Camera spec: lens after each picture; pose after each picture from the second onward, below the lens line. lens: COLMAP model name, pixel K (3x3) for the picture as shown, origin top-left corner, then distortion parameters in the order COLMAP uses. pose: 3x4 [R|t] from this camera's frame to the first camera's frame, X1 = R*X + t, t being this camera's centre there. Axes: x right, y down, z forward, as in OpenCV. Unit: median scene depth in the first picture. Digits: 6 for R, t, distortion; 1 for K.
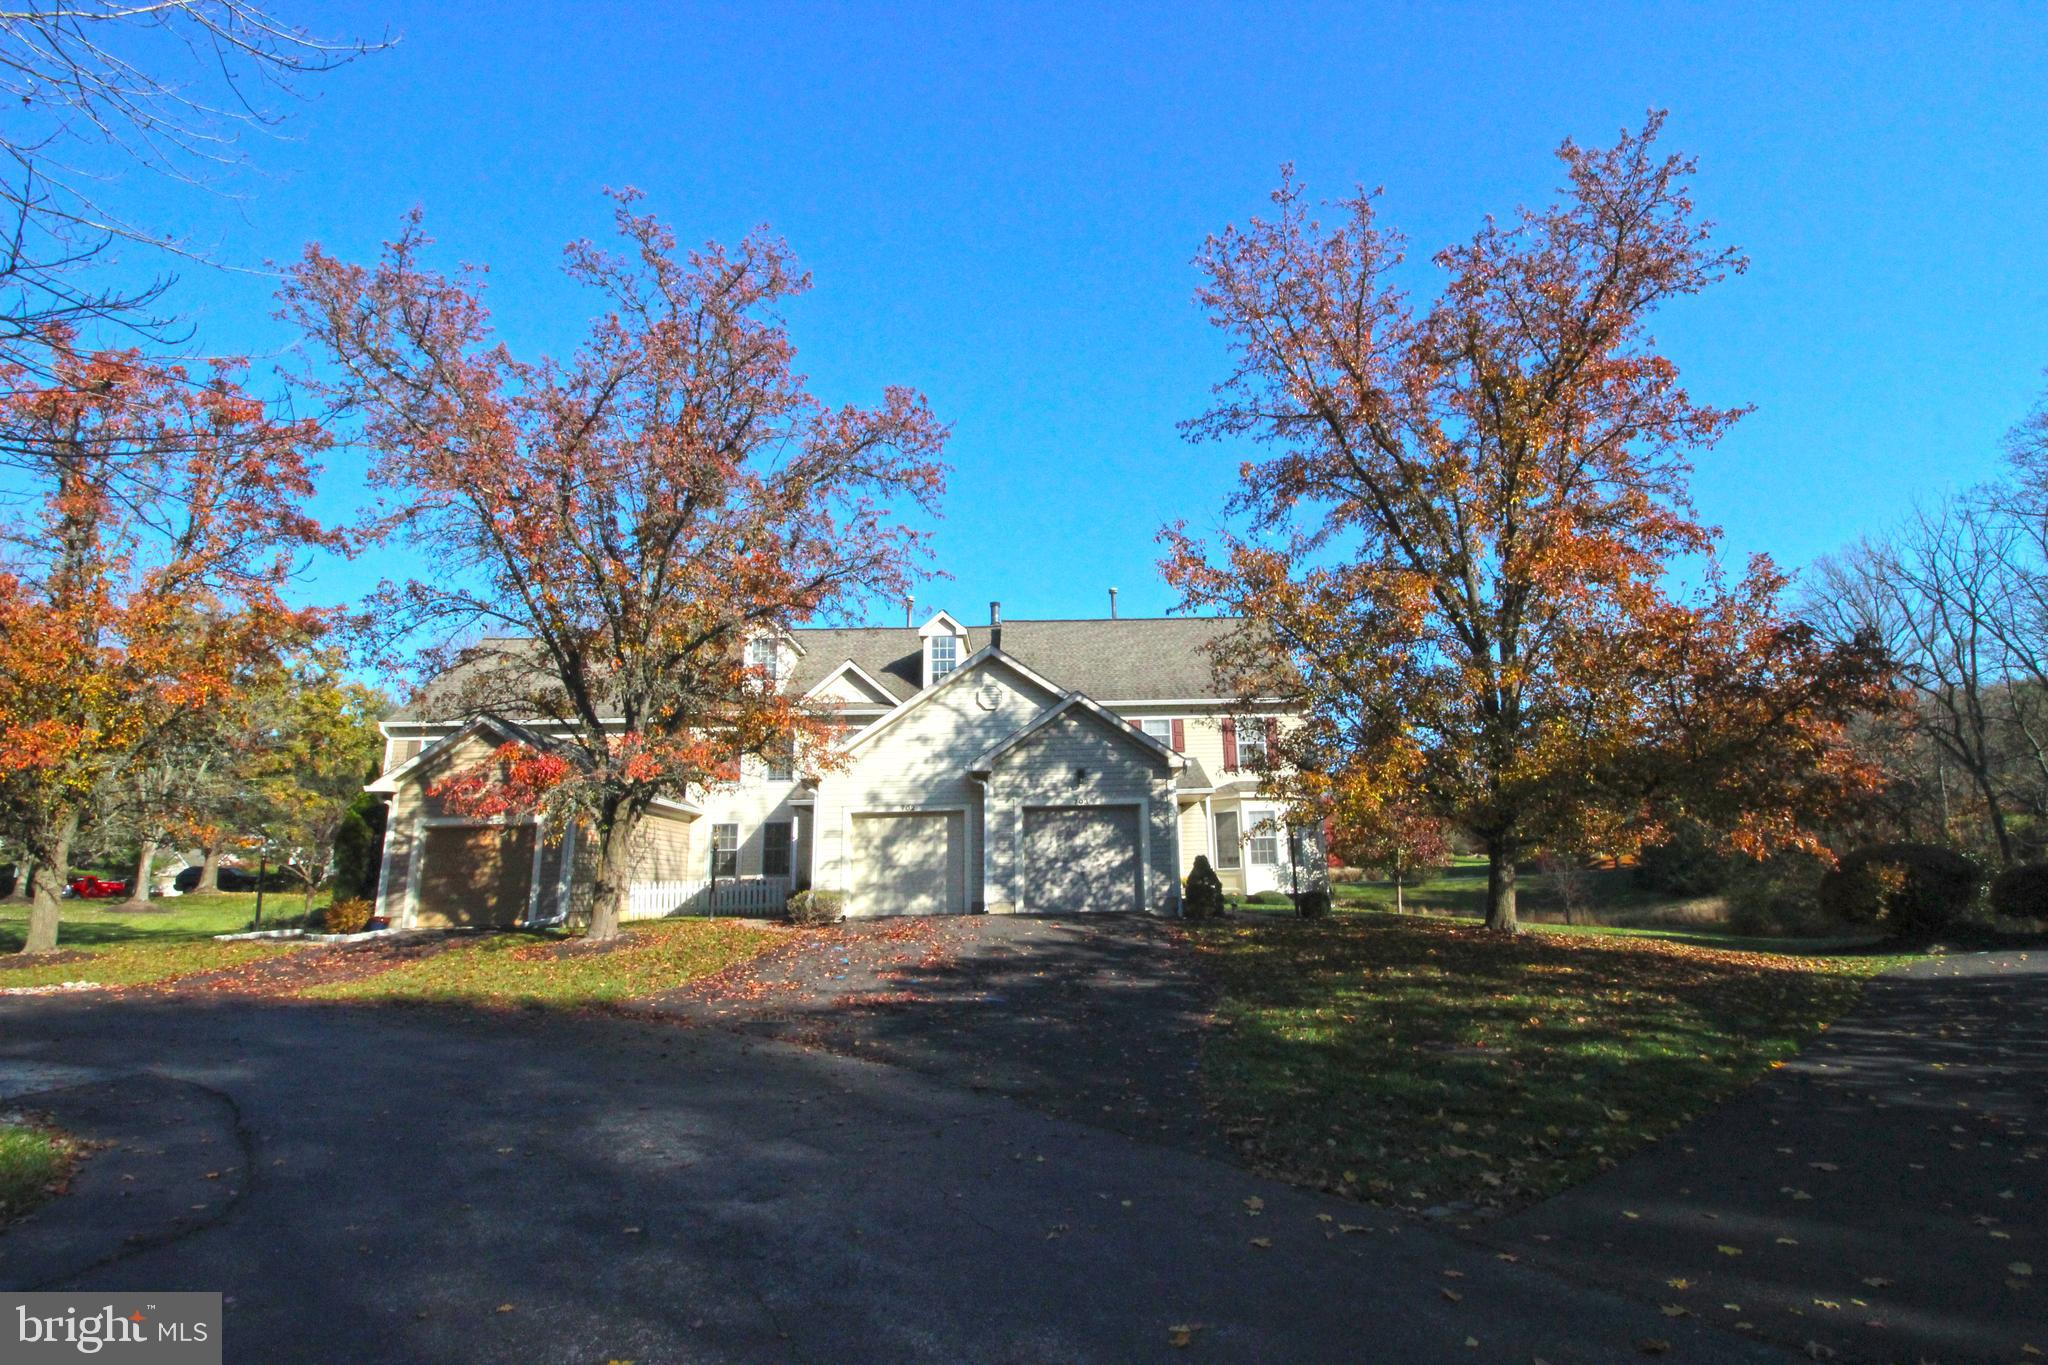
lens RADIAL K [[949.7, 0, 1042.3], [0, 949.7, 682.3], [0, 0, 1]] dist [0.001395, -0.014197]
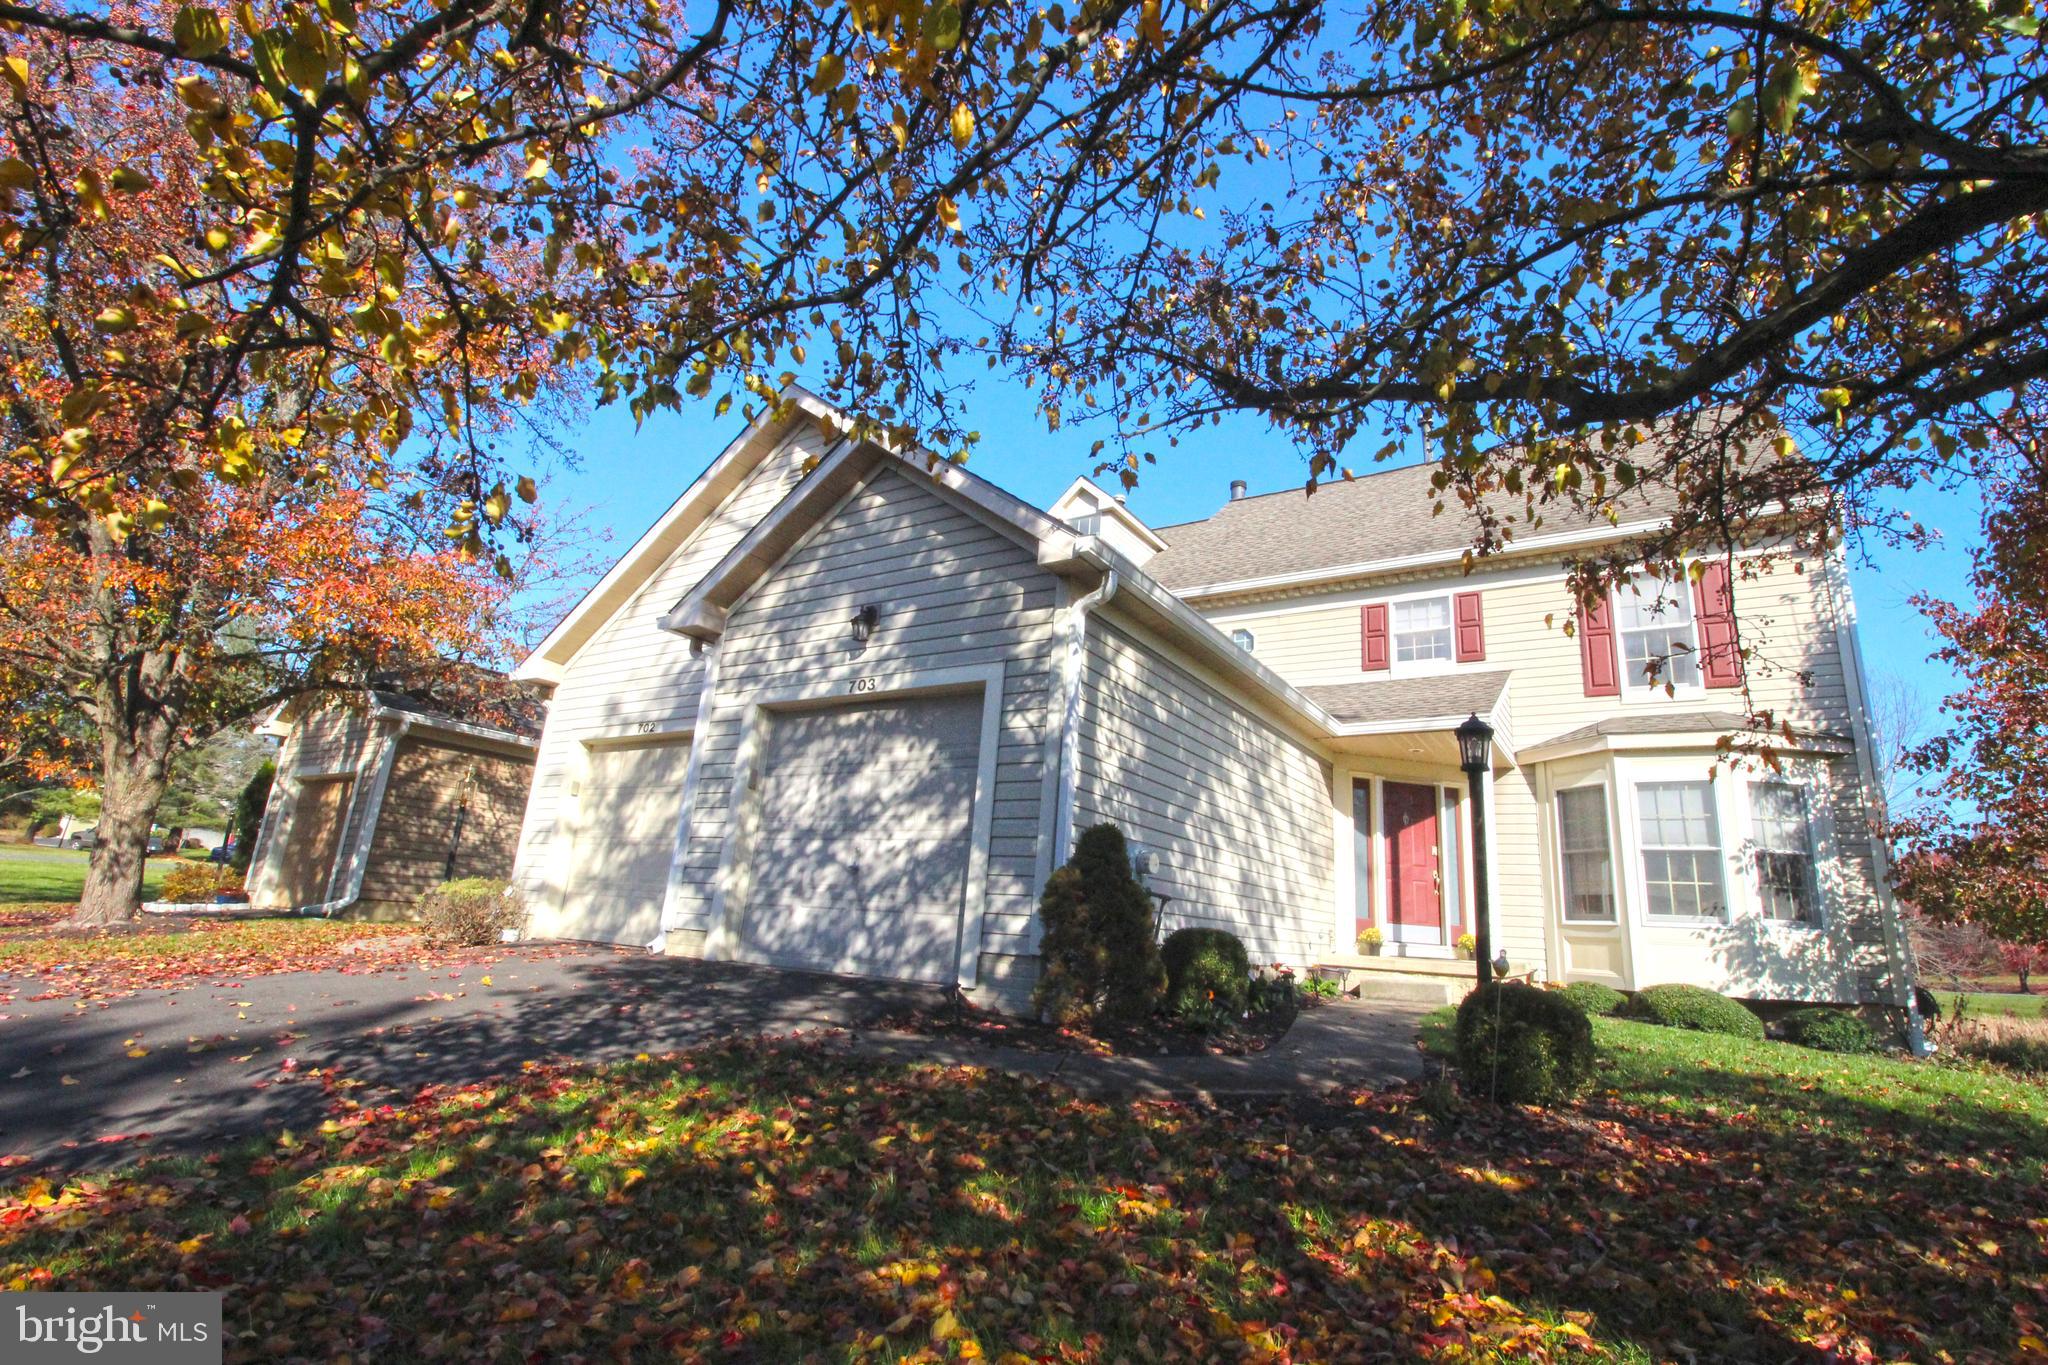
lens RADIAL K [[949.7, 0, 1042.3], [0, 949.7, 682.3], [0, 0, 1]] dist [0.001395, -0.014197]
pose [[0.836245, -0.063205, -0.544701, 0.313219], [0.032661, 0.997312, -0.065583, 0.152386], [0.547382, 0.037053, 0.836062, 0.714499]]
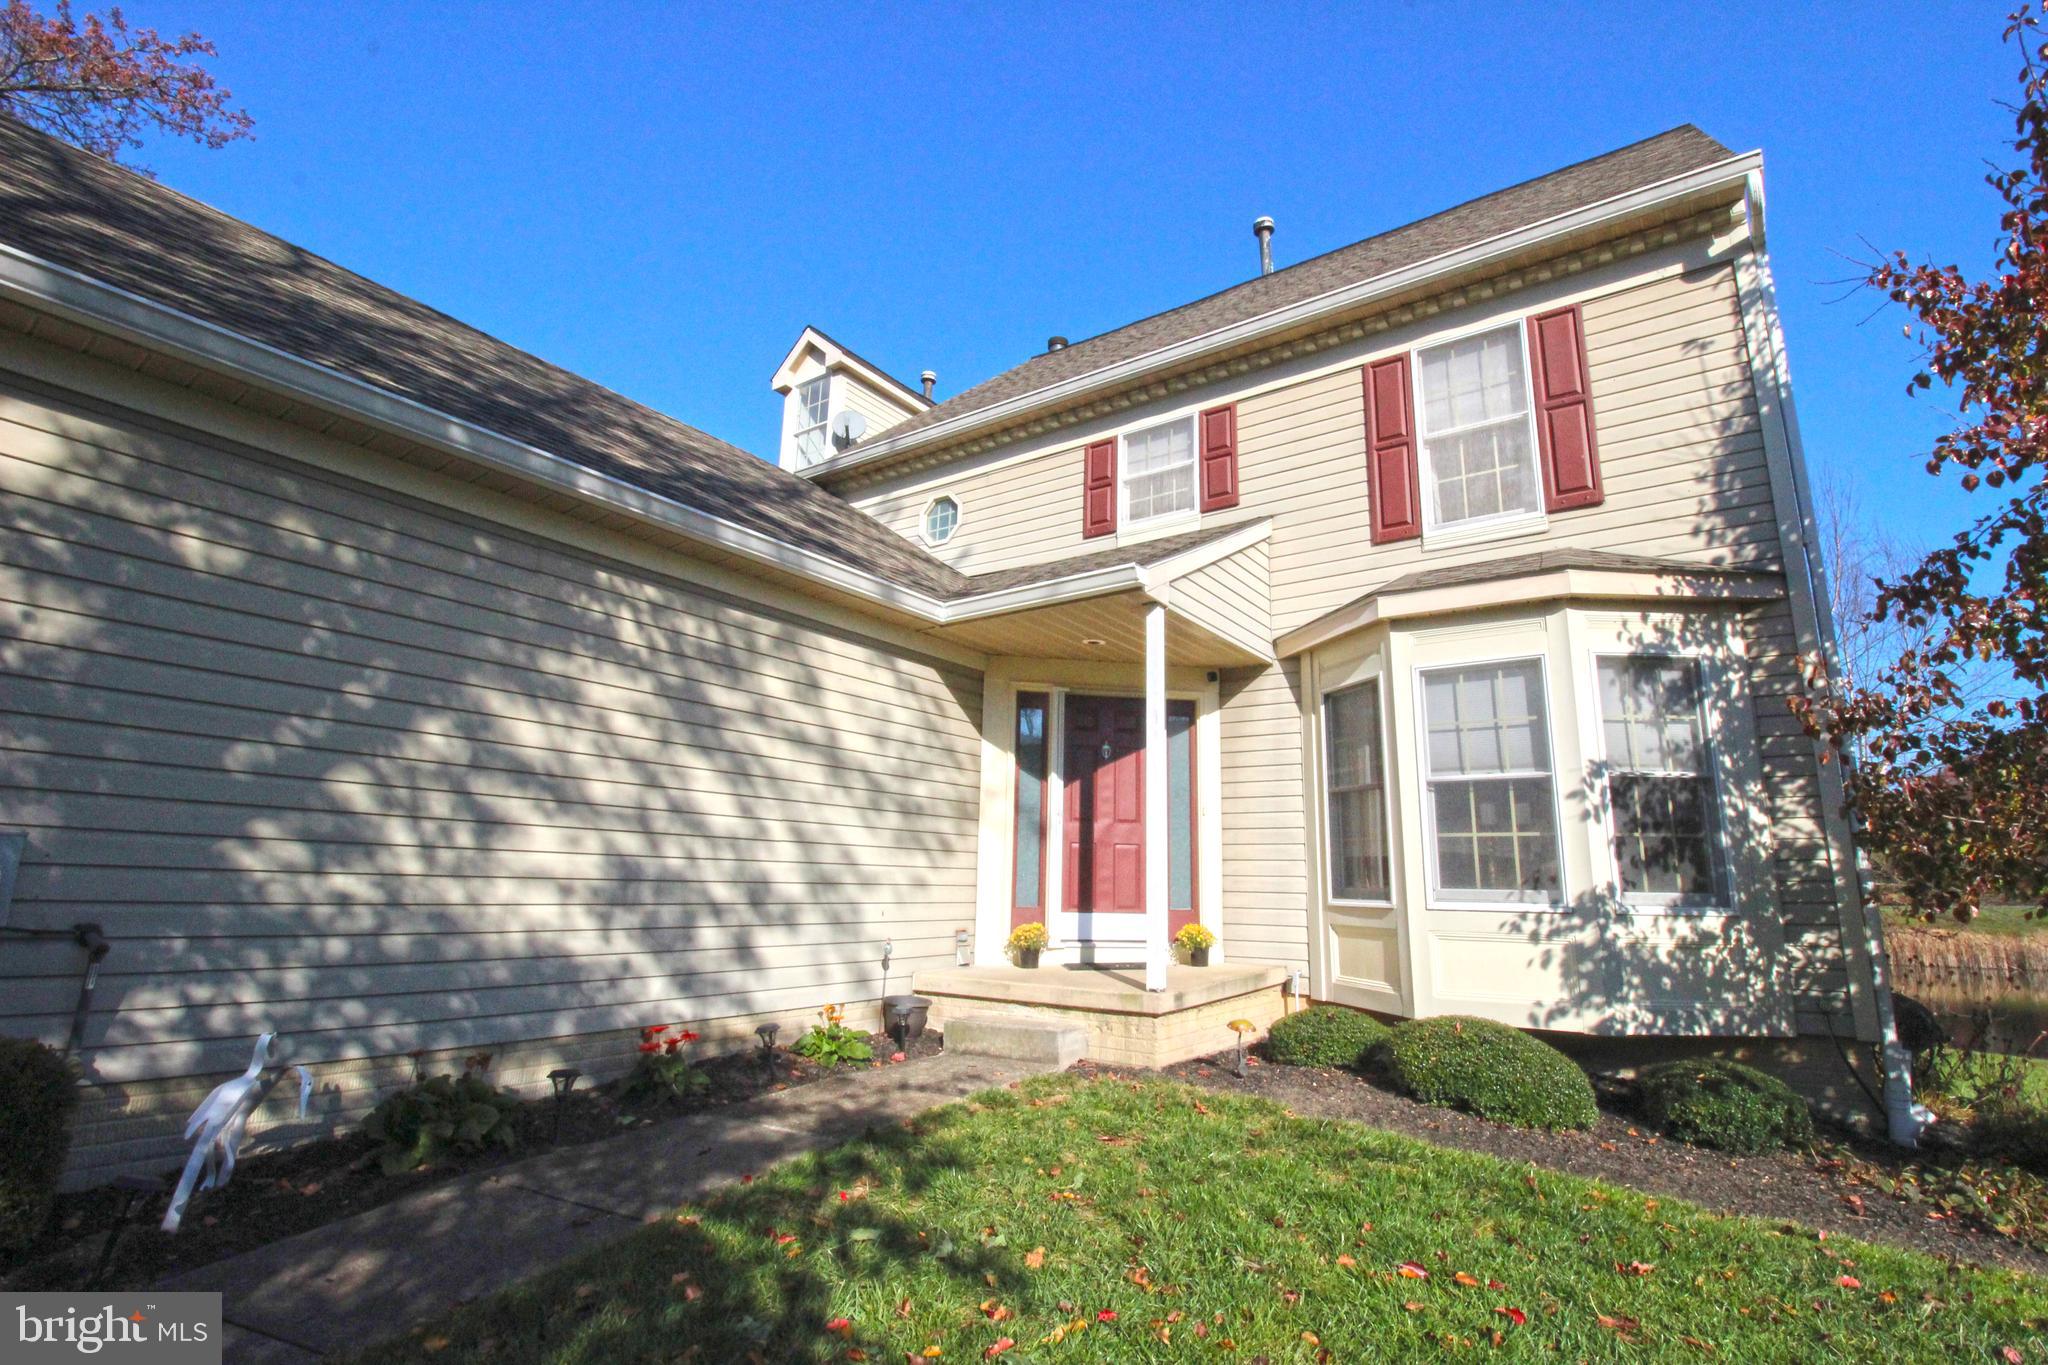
lens RADIAL K [[947.6, 0, 1031.9], [0, 947.6, 678.8], [0, 0, 1]] dist [0.013595, -0.012258]
pose [[0.814069, -0.080126, -0.575214, 0.378506], [0.083834, 0.996276, -0.020134, 0.183708], [0.574686, -0.031832, 0.817755, 1.017903]]
